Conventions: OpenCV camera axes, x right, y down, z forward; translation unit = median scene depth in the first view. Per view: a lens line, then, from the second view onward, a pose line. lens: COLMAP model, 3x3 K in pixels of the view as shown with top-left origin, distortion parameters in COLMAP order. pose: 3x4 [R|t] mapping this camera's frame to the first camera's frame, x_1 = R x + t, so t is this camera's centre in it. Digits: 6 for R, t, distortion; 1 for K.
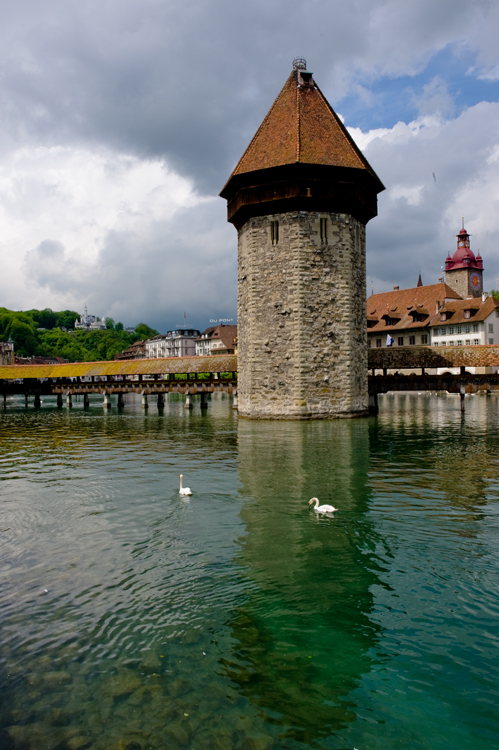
lens RADIAL K [[594.7, 0, 249.3], [0, 594.7, 376.8], [0, 0, 1]] dist [-0.012414, -0.003316]
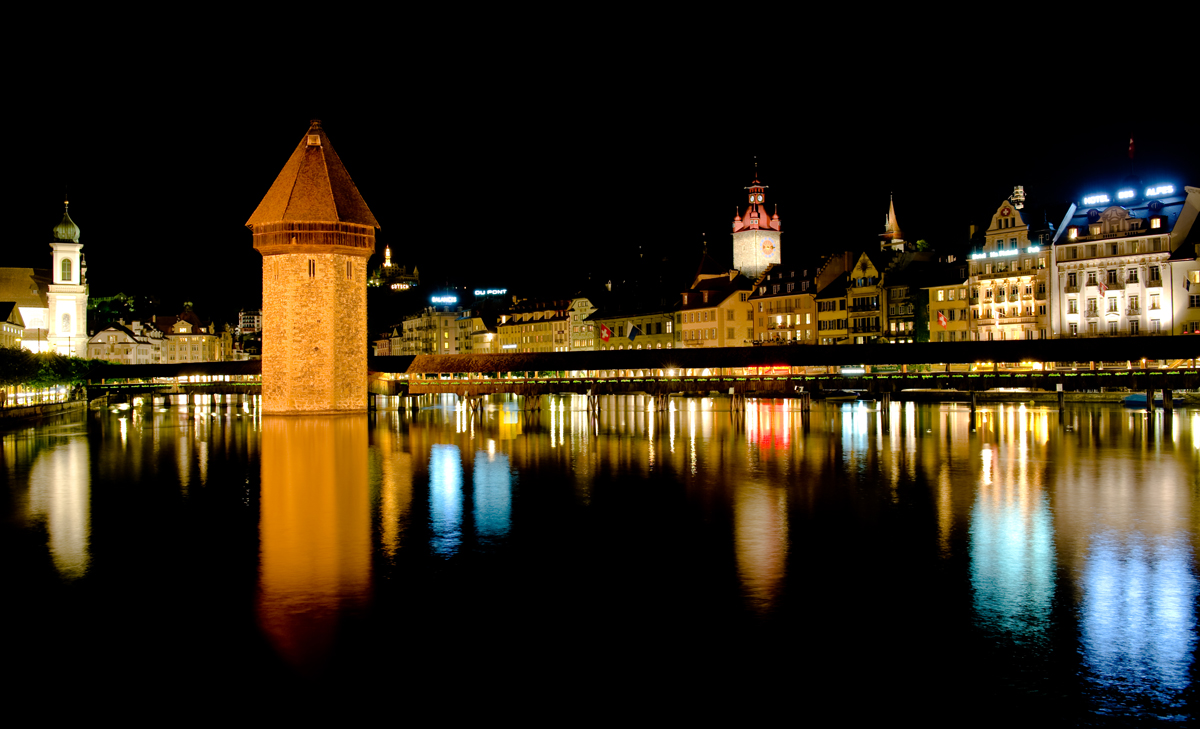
lens RADIAL K [[1095.3, 0, 598.7], [0, 1095.3, 352.9], [0, 0, 1]] dist [-0.017612, 0.000000]
pose [[0.992750, 0.002352, -0.120178, 1.010320], [-0.003116, 0.999976, -0.006169, -0.050482], [0.120160, 0.006499, 0.992733, -1.248293]]
